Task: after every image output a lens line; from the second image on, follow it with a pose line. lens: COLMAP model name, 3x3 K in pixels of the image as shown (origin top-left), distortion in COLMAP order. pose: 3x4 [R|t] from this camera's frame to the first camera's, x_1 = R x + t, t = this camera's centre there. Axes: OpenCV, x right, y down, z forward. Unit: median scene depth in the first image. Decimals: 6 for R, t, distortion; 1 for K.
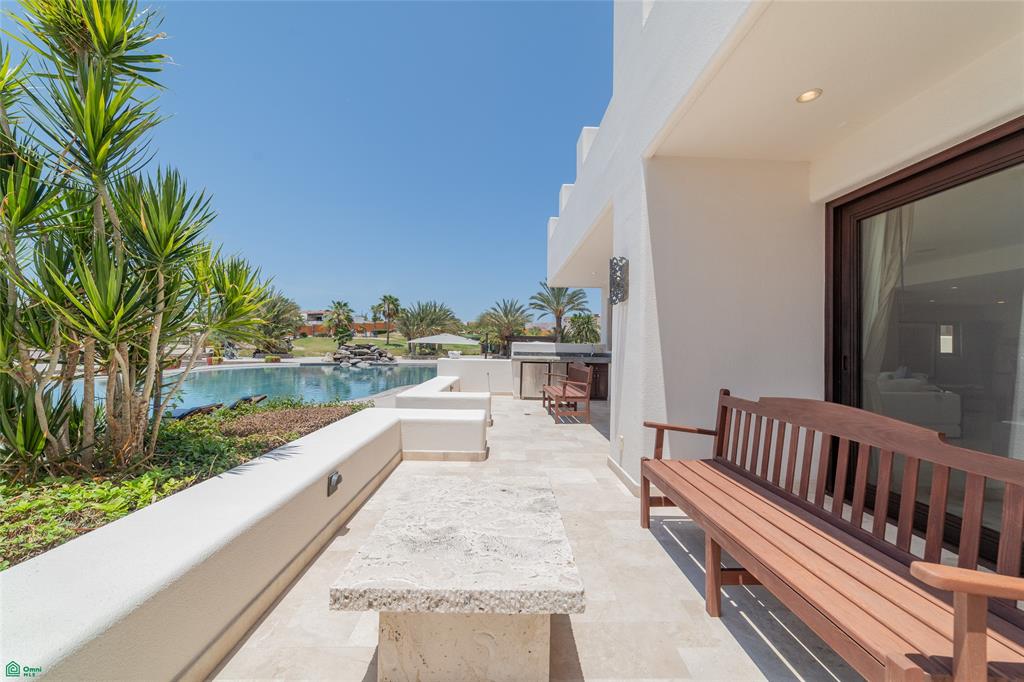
lens RADIAL K [[399.9, 0, 515.5], [0, 399.9, 338.3], [0, 0, 1]] dist [-0.000072, 0.000054]
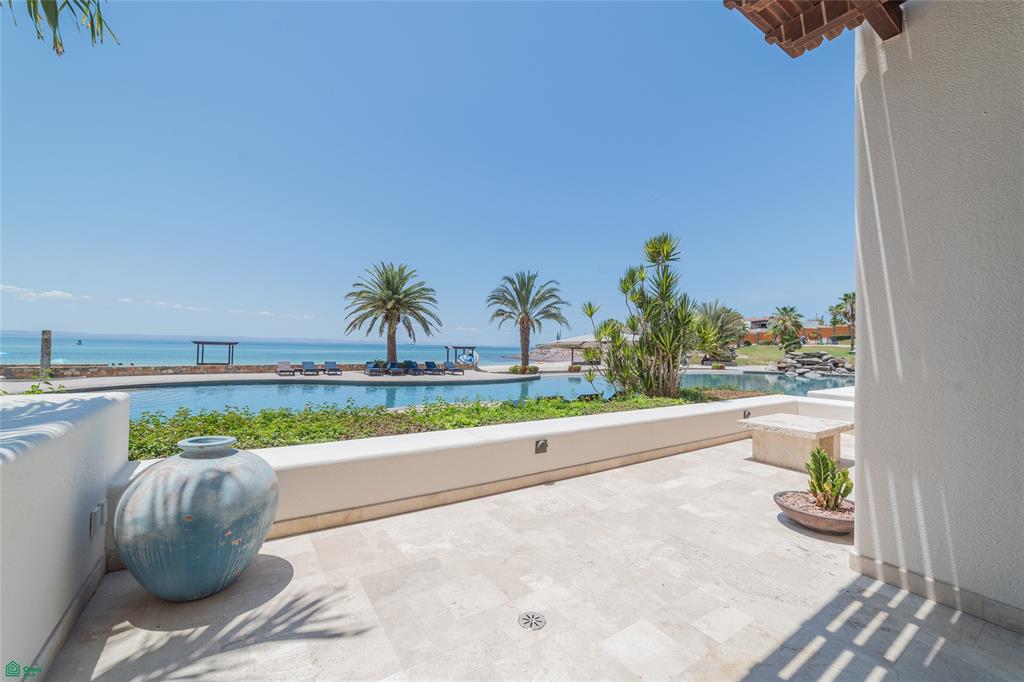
lens RADIAL K [[416.8, 0, 507.9], [0, 416.8, 343.1], [0, 0, 1]] dist [-0.001917, 0.000262]
pose [[0.530615, -0.021432, -0.847342, 0.056189], [0.014658, 0.999763, -0.016108, -0.002040], [0.847486, -0.003873, 0.530803, -0.094388]]
